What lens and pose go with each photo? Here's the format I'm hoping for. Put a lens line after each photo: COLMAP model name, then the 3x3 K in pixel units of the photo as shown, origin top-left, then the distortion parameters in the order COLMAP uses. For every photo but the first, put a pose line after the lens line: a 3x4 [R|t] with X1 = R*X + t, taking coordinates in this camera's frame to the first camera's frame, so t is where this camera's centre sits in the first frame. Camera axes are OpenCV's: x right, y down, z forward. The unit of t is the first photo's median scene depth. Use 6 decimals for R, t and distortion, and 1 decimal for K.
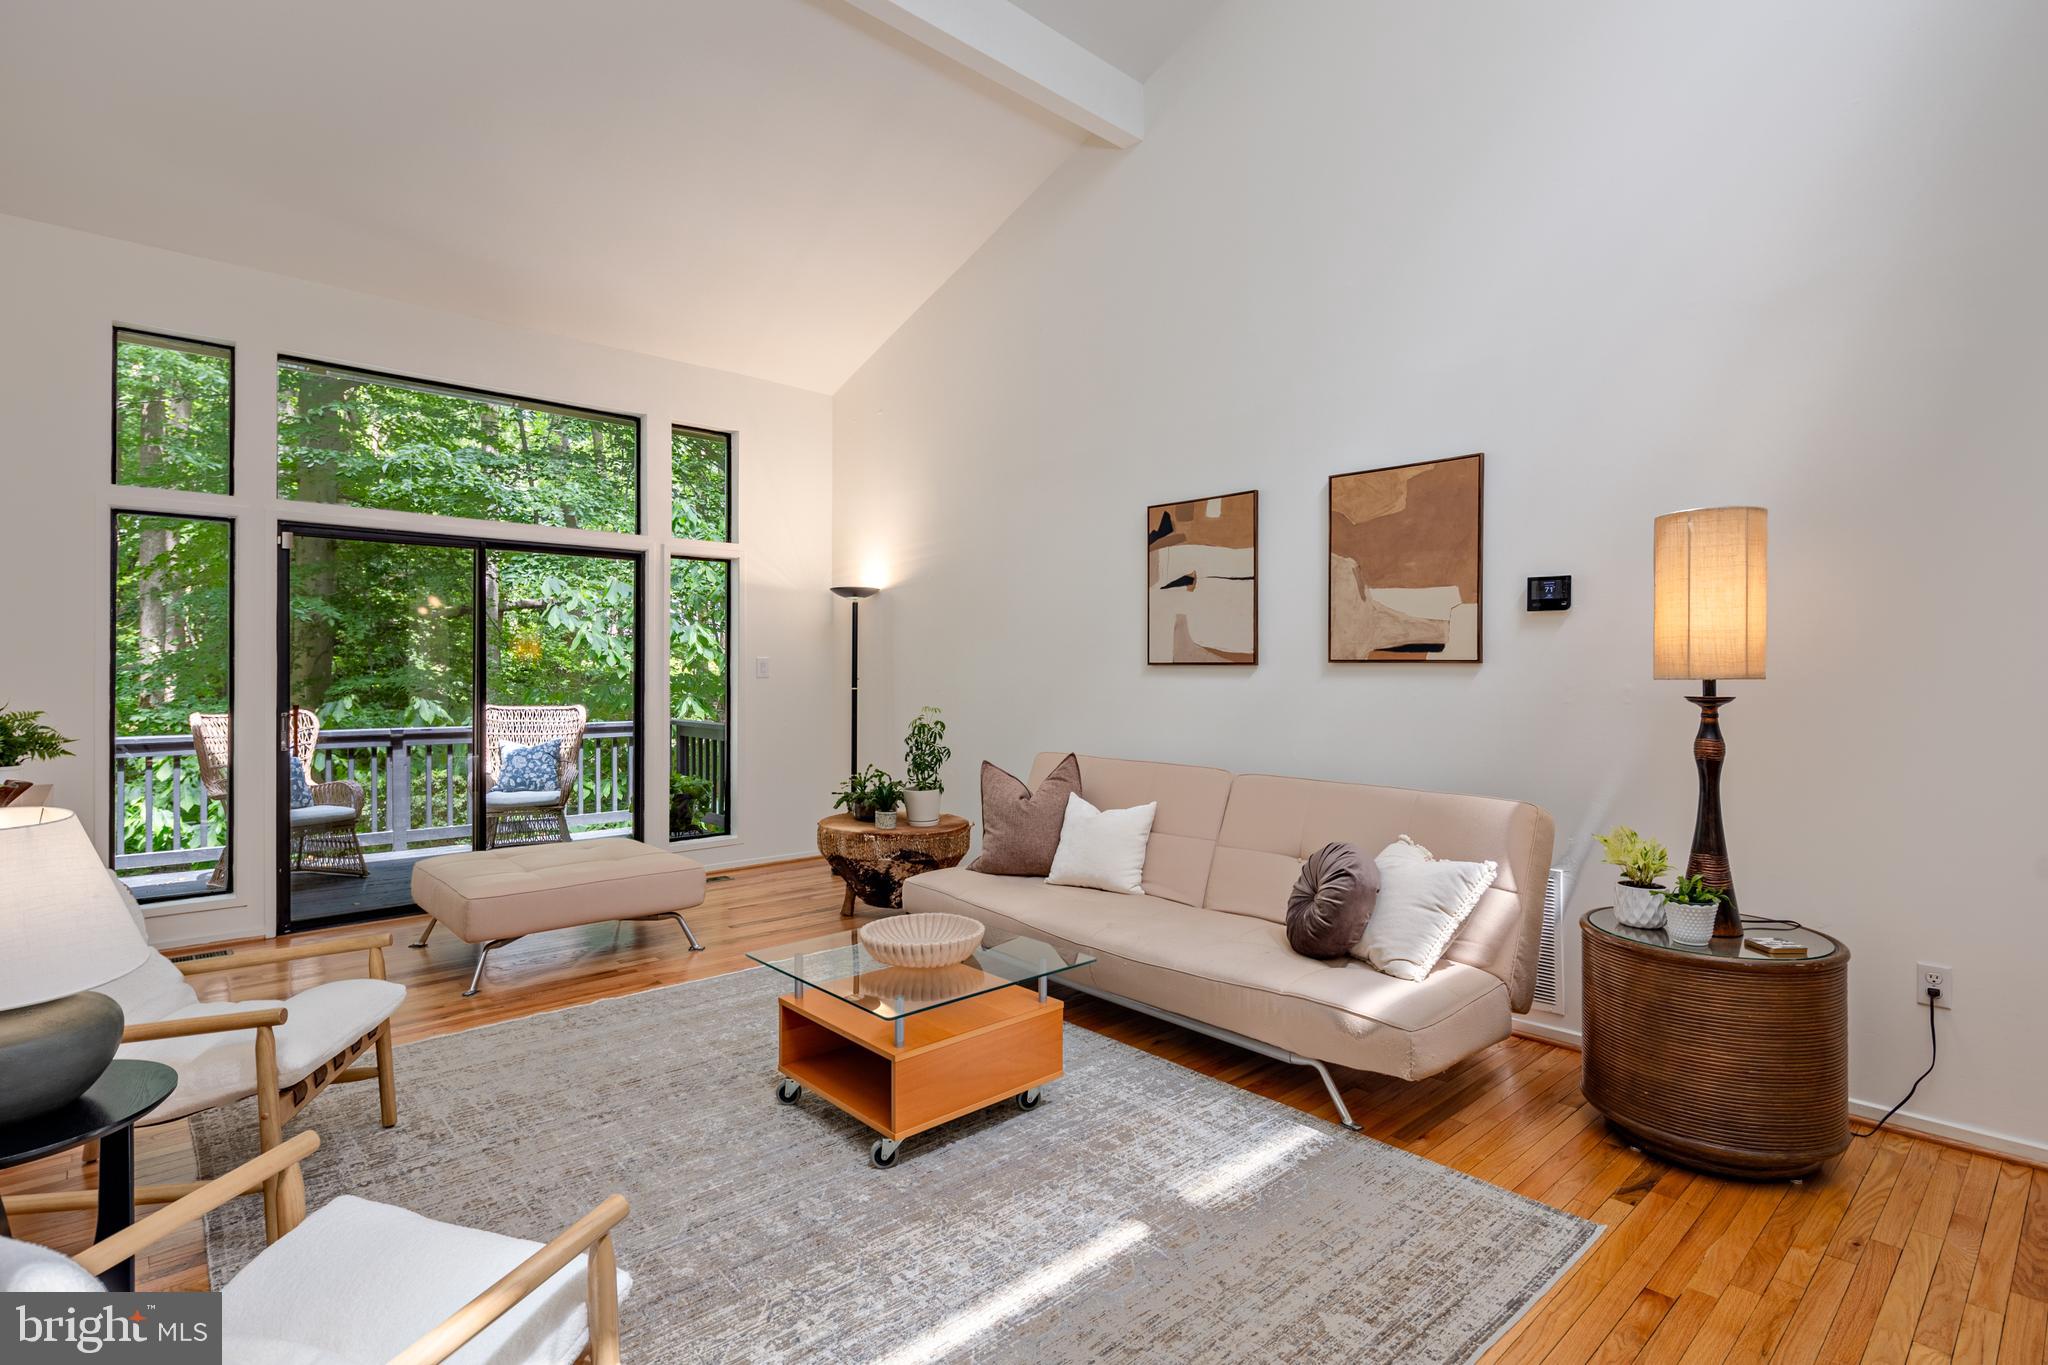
lens RADIAL K [[1001.0, 0, 1016.6], [0, 1001.0, 674.2], [0, 0, 1]] dist [0.008132, -0.003774]
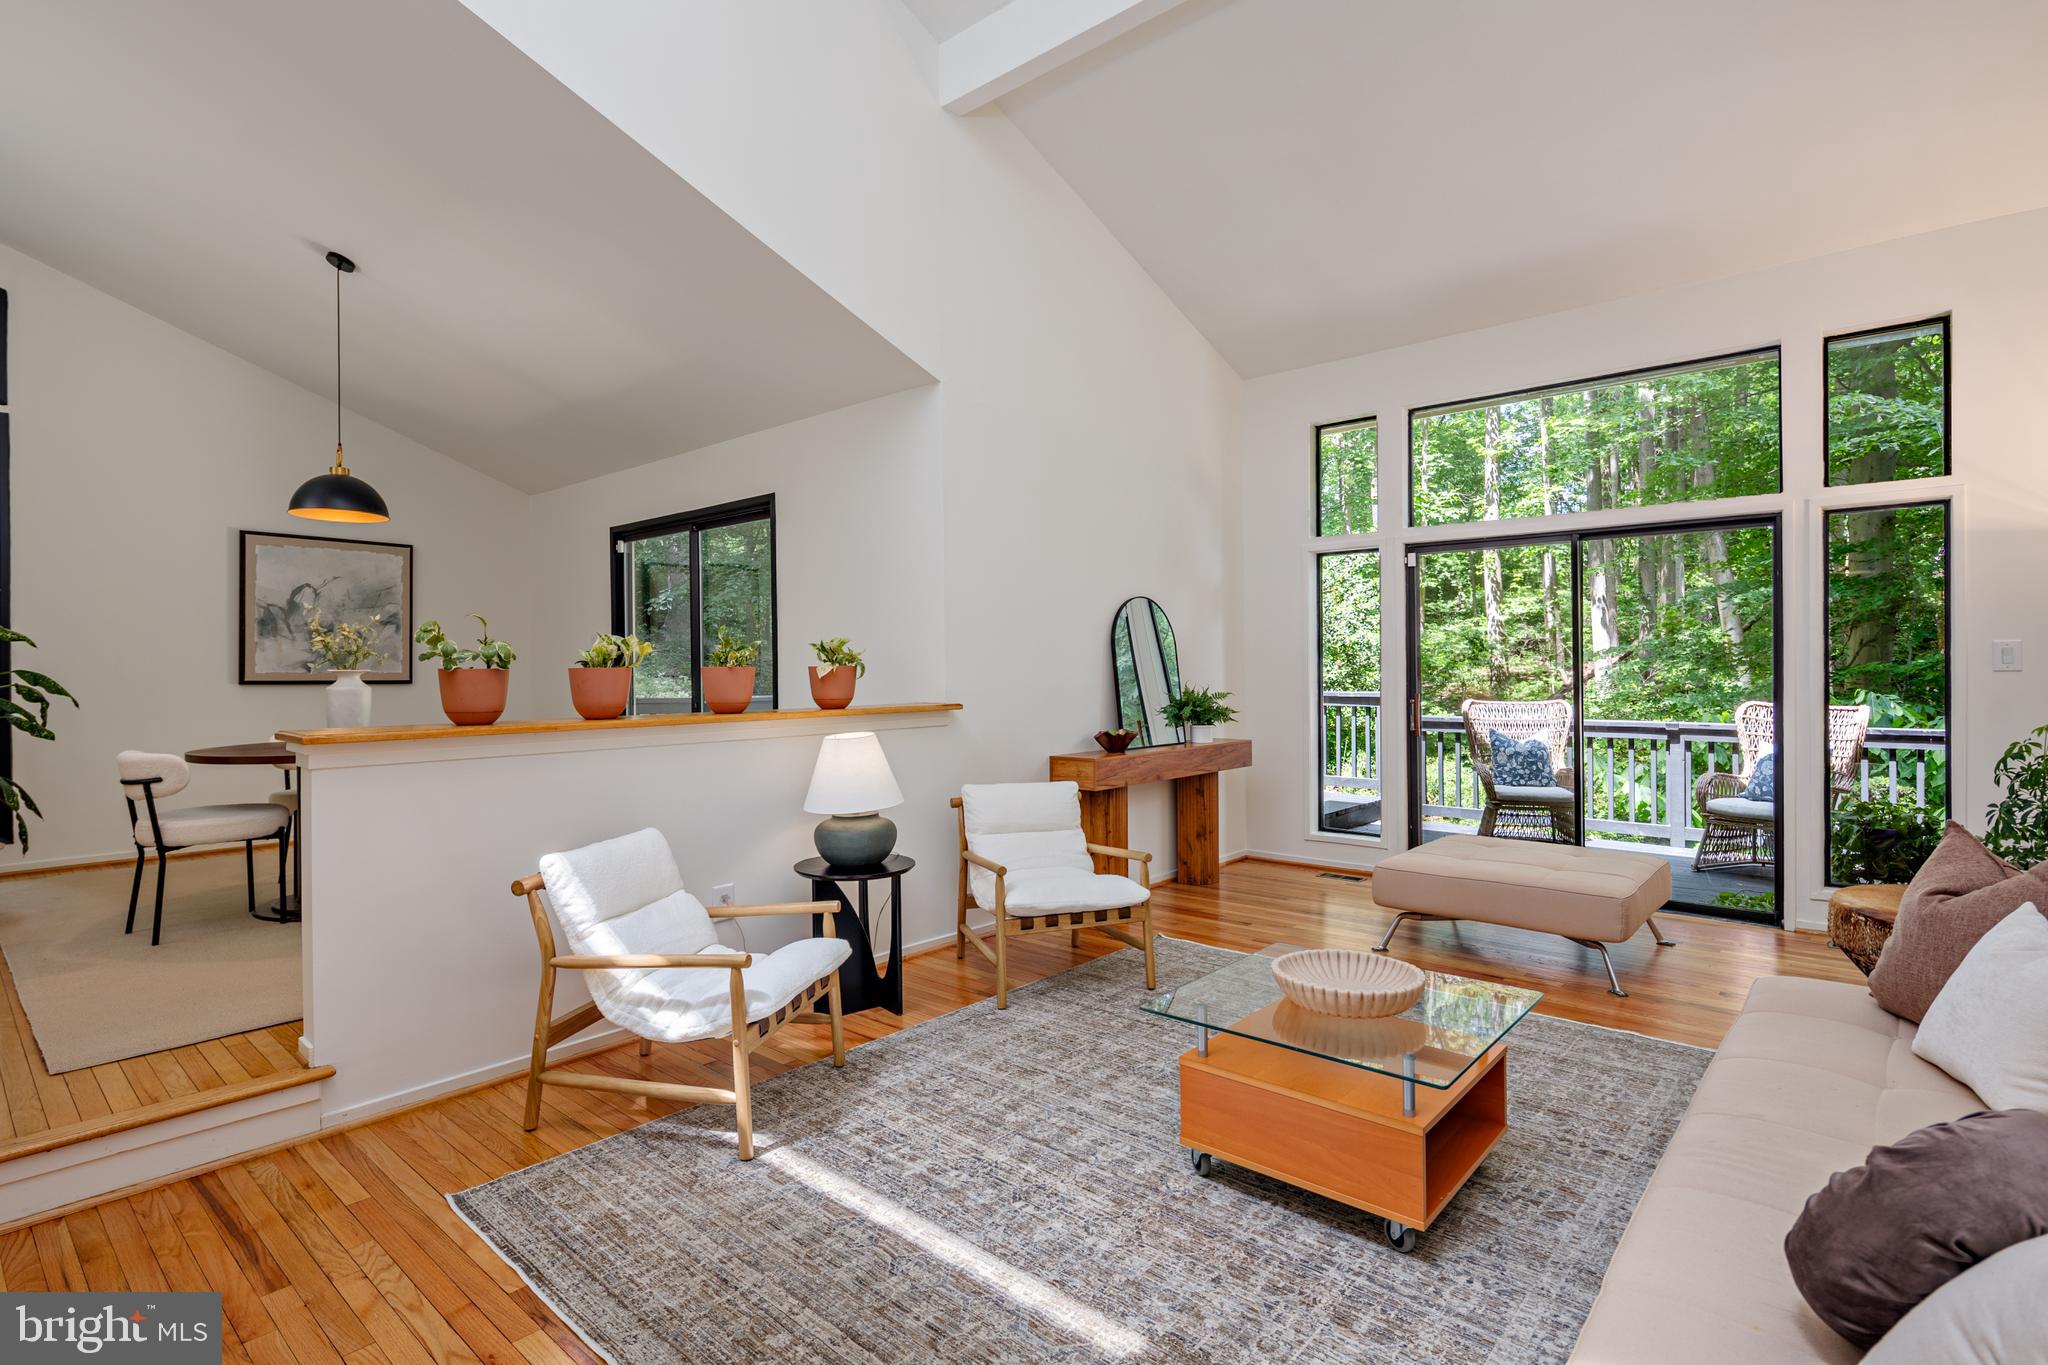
lens RADIAL K [[1001.0, 0, 1023.6], [0, 1001.0, 675.5], [0, 0, 1]] dist [0.008132, -0.003774]
pose [[0.105403, 0.004118, -0.994421, 0.377995], [0.004574, 0.999979, 0.004626, 0.000757], [0.994419, -0.005036, 0.105382, 0.335558]]
